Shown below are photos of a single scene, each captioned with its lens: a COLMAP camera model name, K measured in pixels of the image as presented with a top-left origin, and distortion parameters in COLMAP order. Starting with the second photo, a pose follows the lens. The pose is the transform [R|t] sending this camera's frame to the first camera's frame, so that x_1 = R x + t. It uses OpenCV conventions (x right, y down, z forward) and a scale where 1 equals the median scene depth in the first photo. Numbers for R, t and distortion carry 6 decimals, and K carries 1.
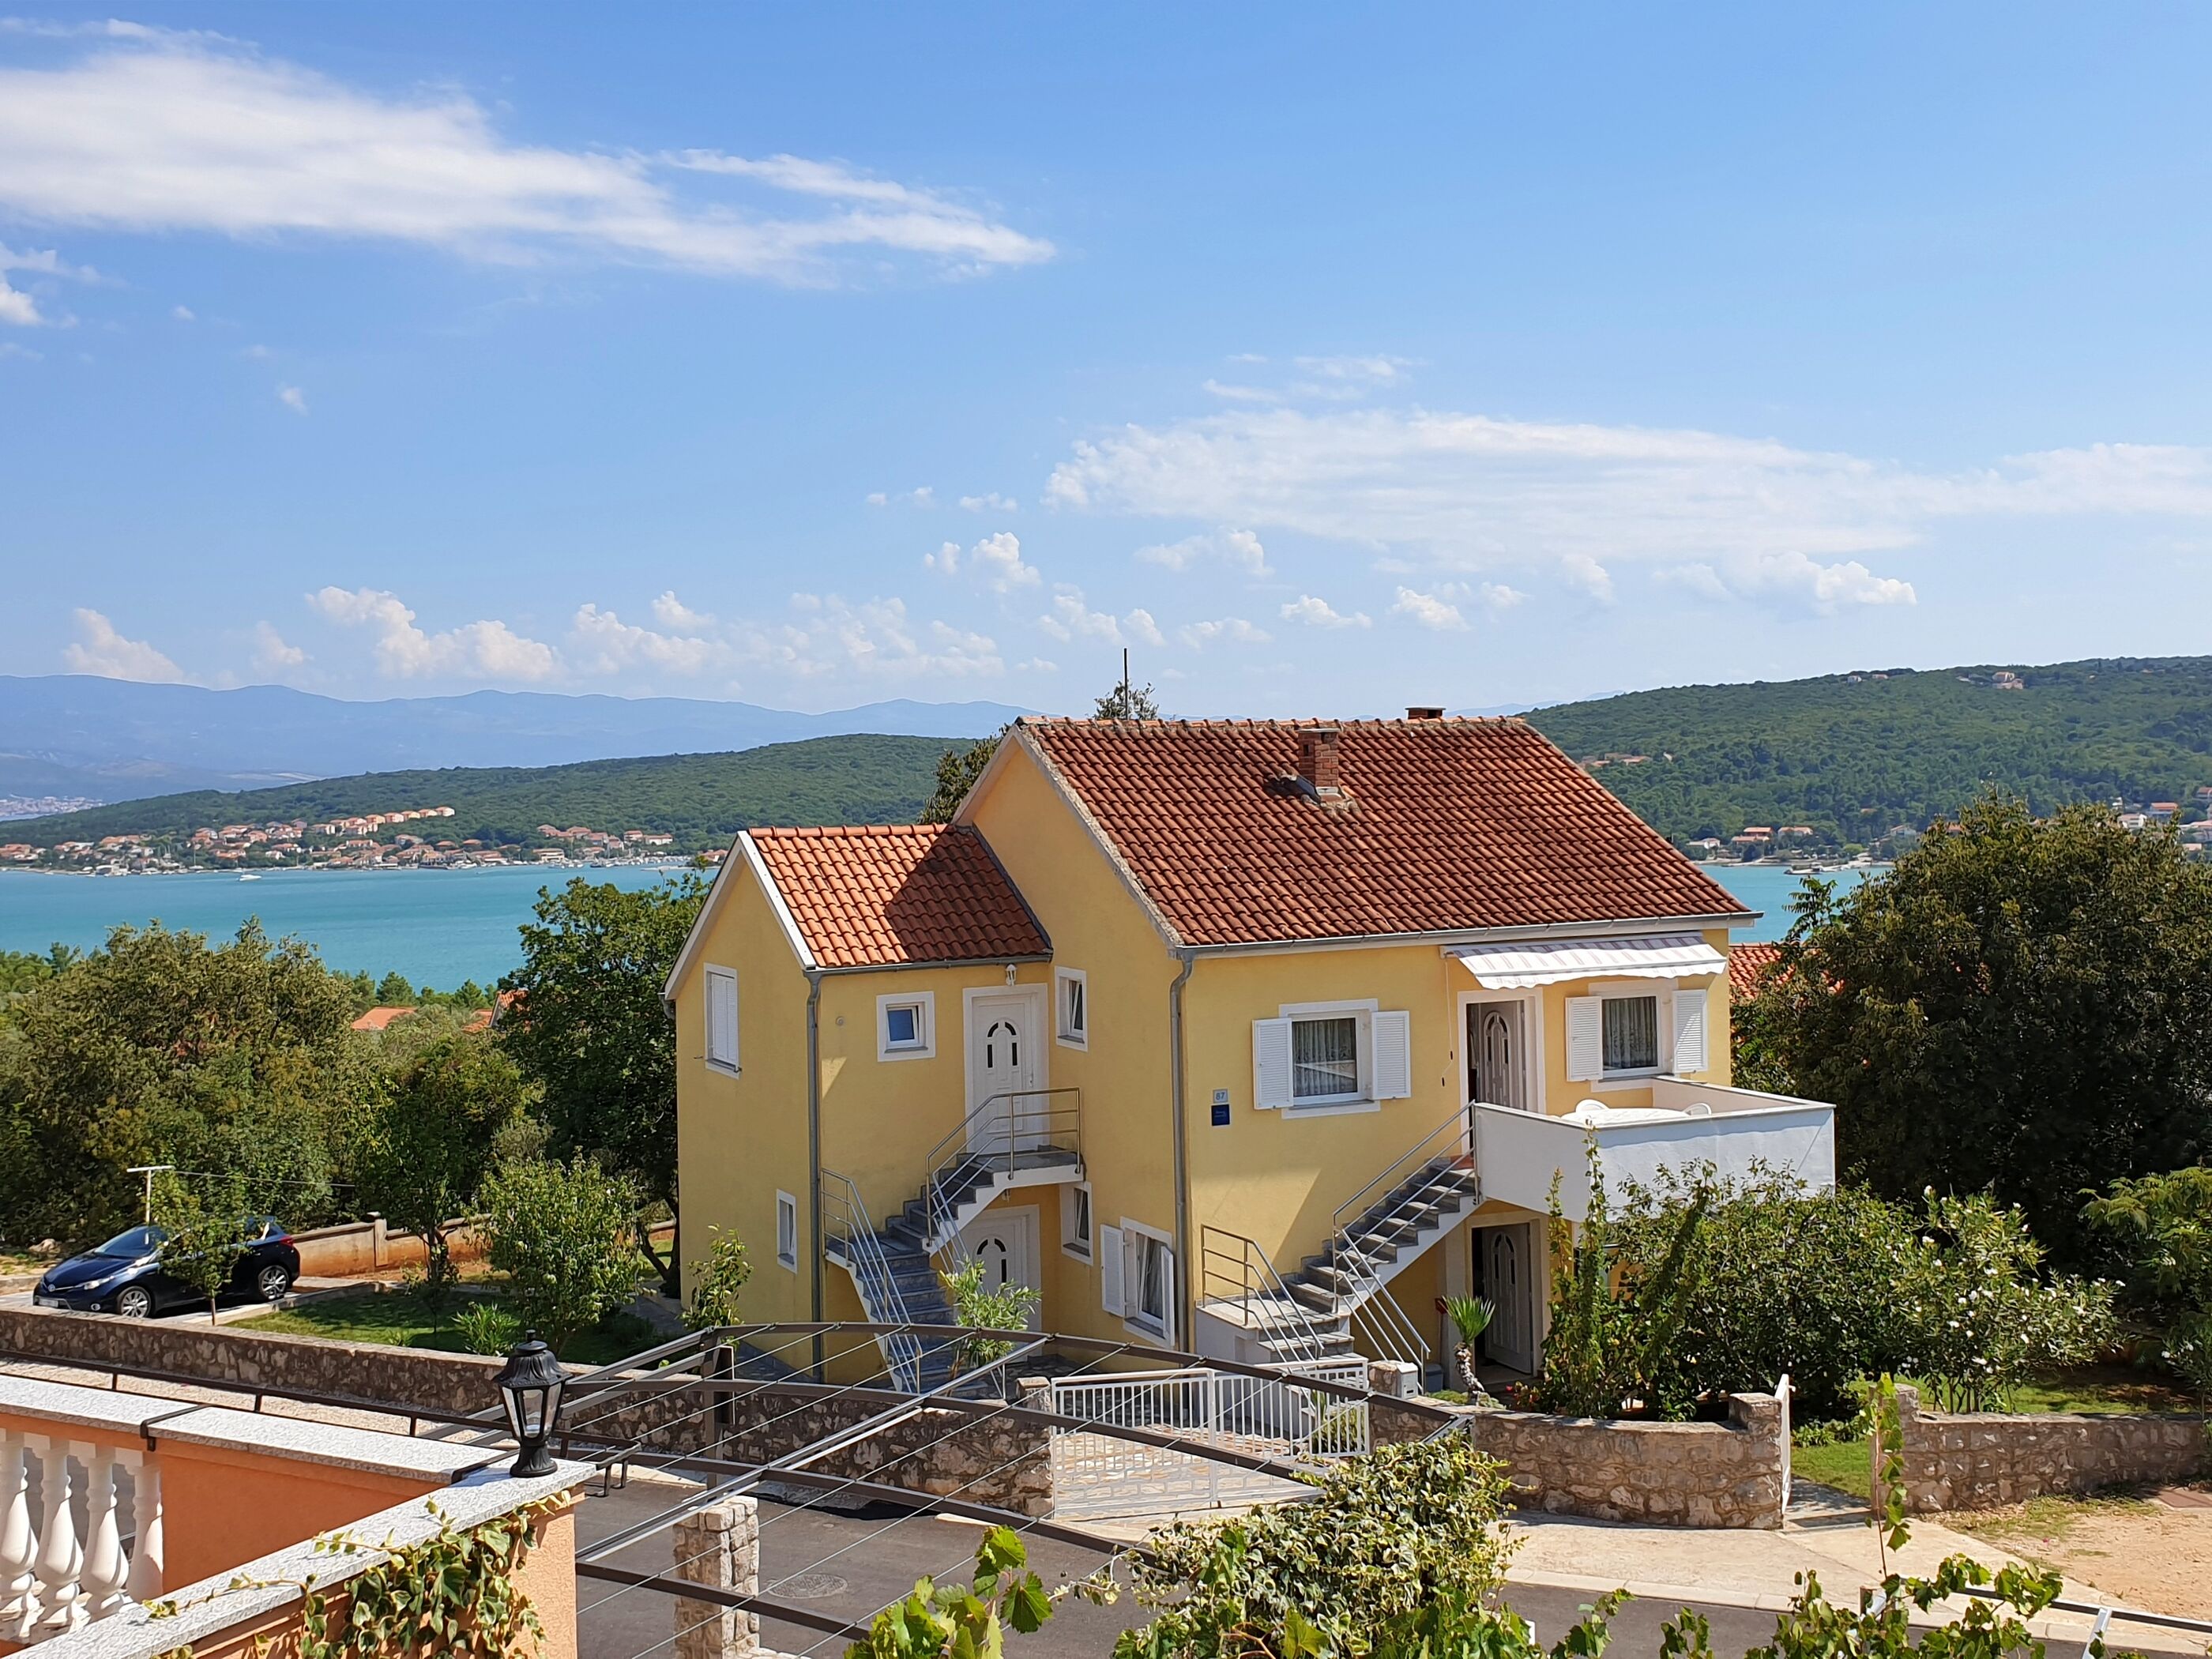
lens RADIAL K [[1992.9, 0, 1106.0], [0, 1992.9, 829.5], [0, 0, 1]] dist [-0.016607, -0.017193]
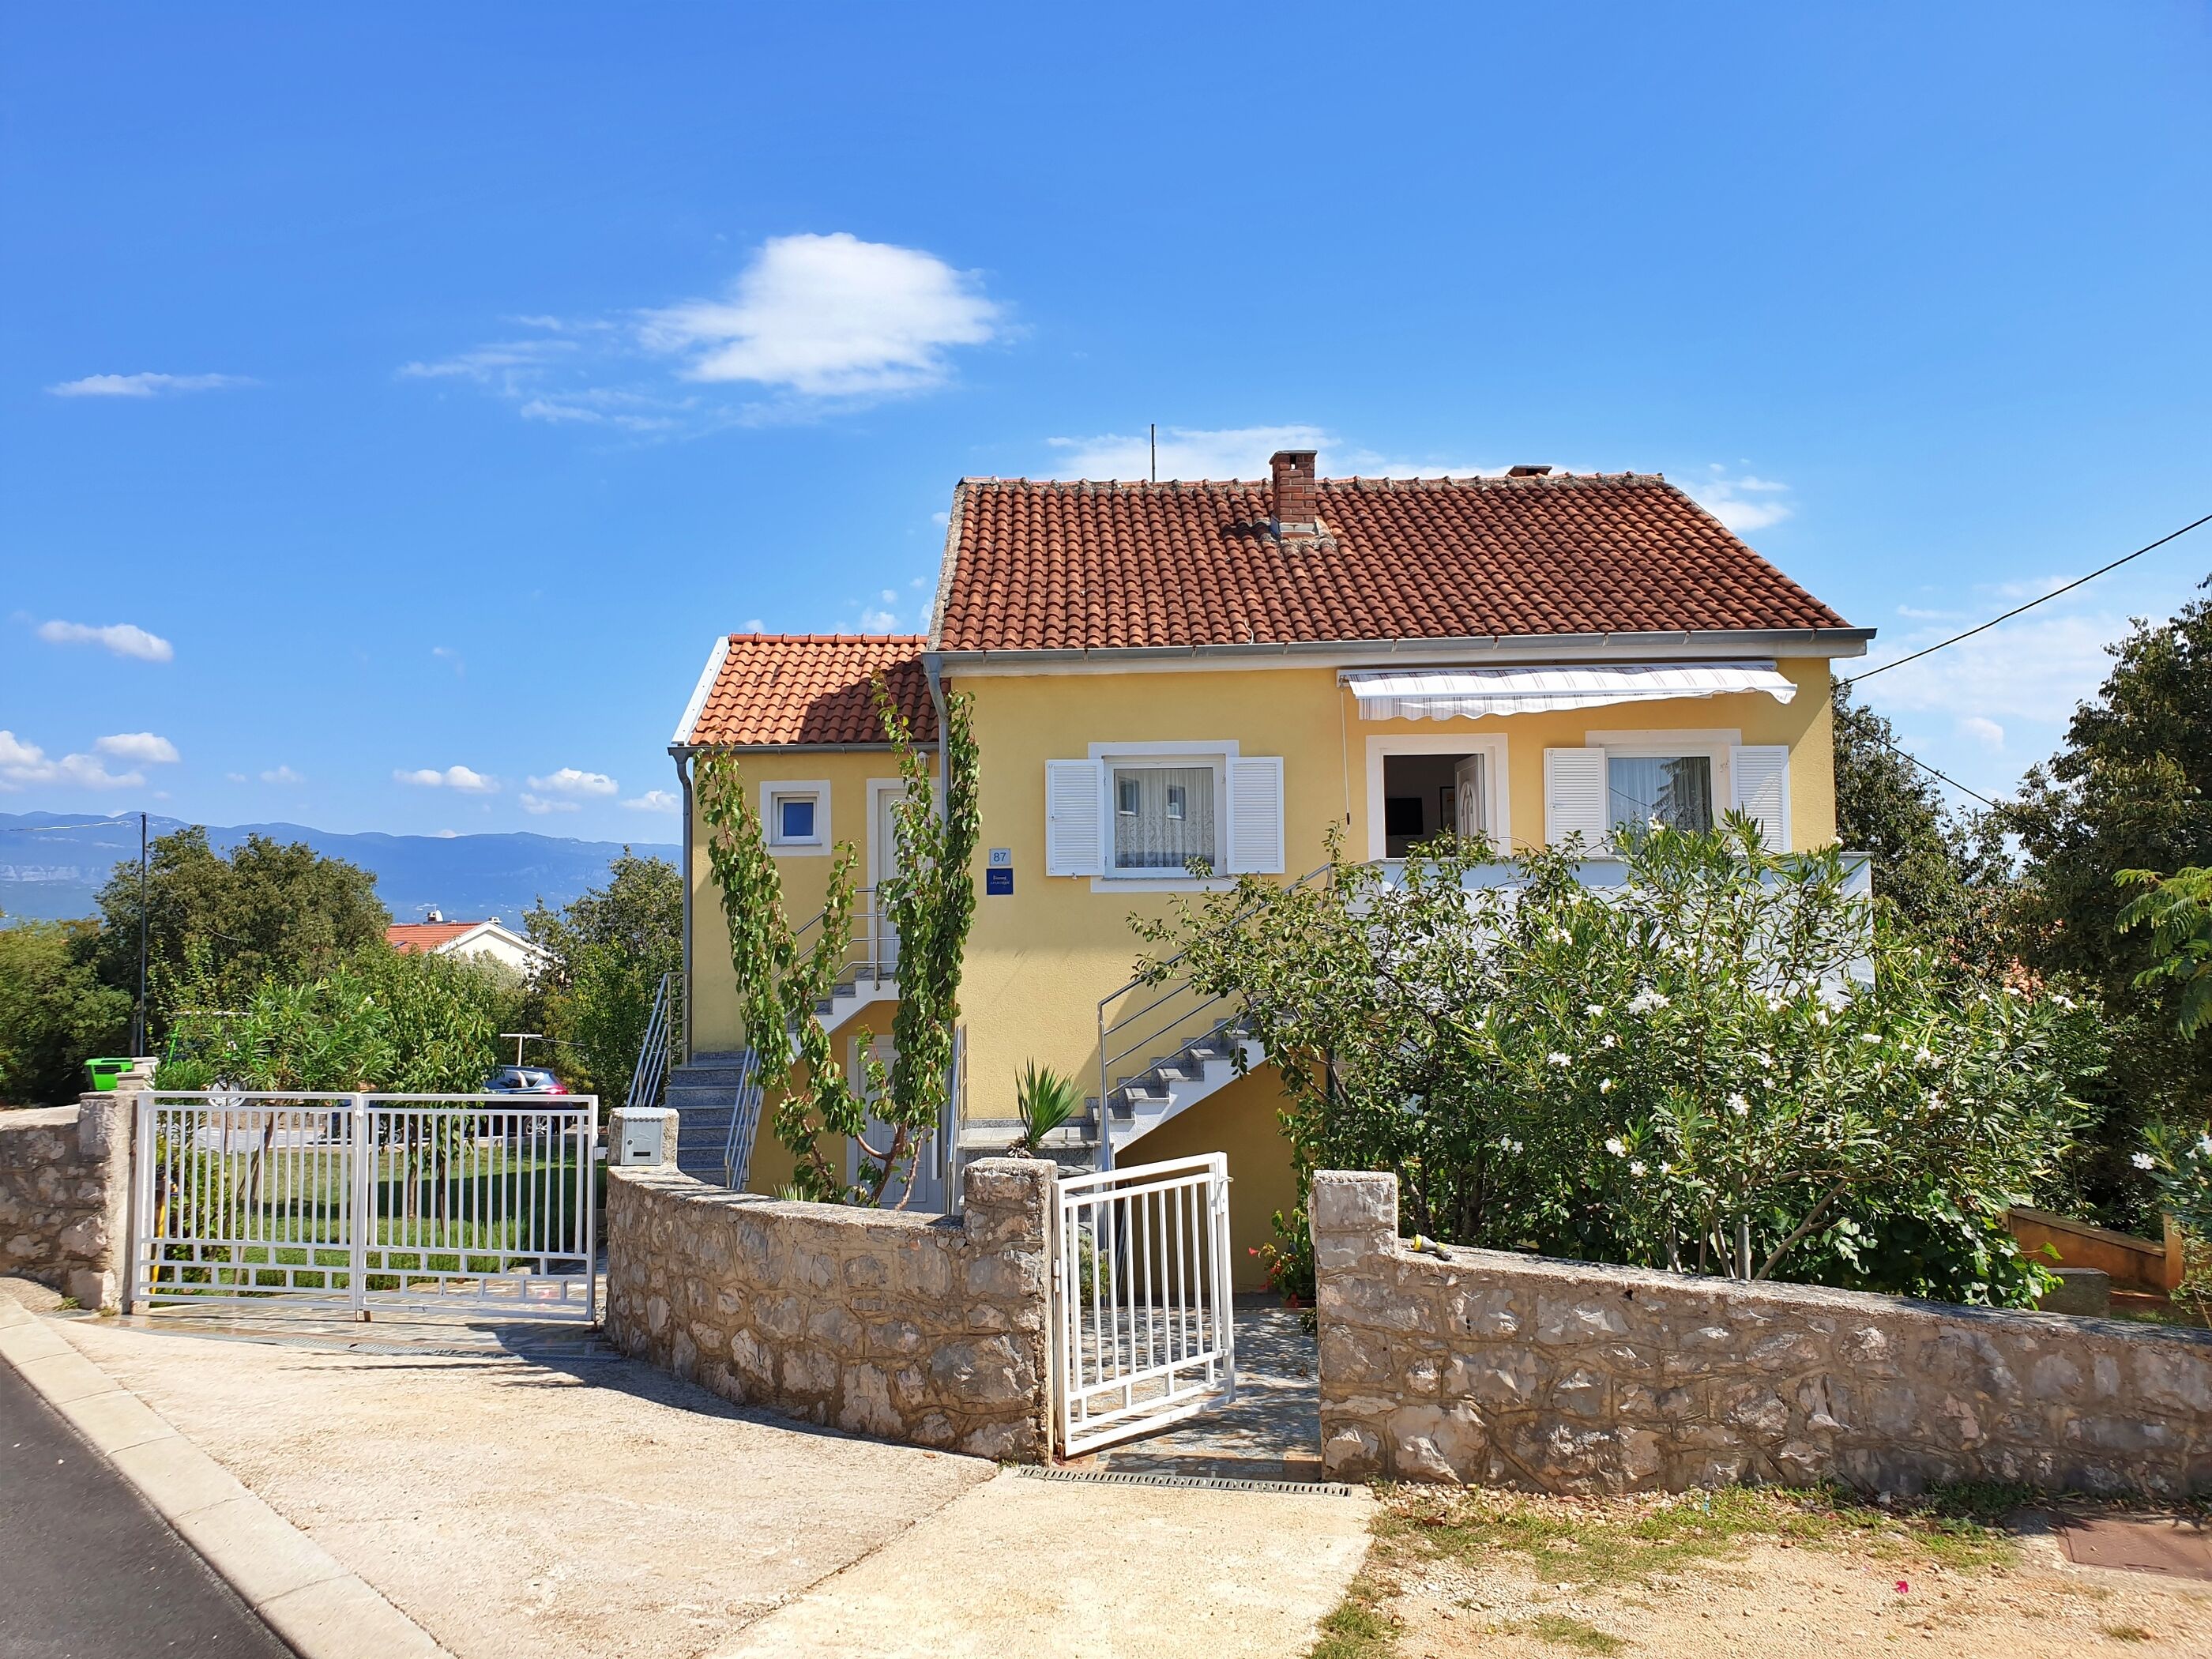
lens RADIAL K [[1637.3, 0, 1106.0], [0, 1637.3, 829.5], [0, 0, 1]] dist [0.002675, -0.000712]
pose [[0.928370, -0.011107, -0.371491, 0.477751], [-0.005781, 0.999001, -0.044316, 0.221124], [0.371612, 0.043289, 0.927378, 0.642408]]
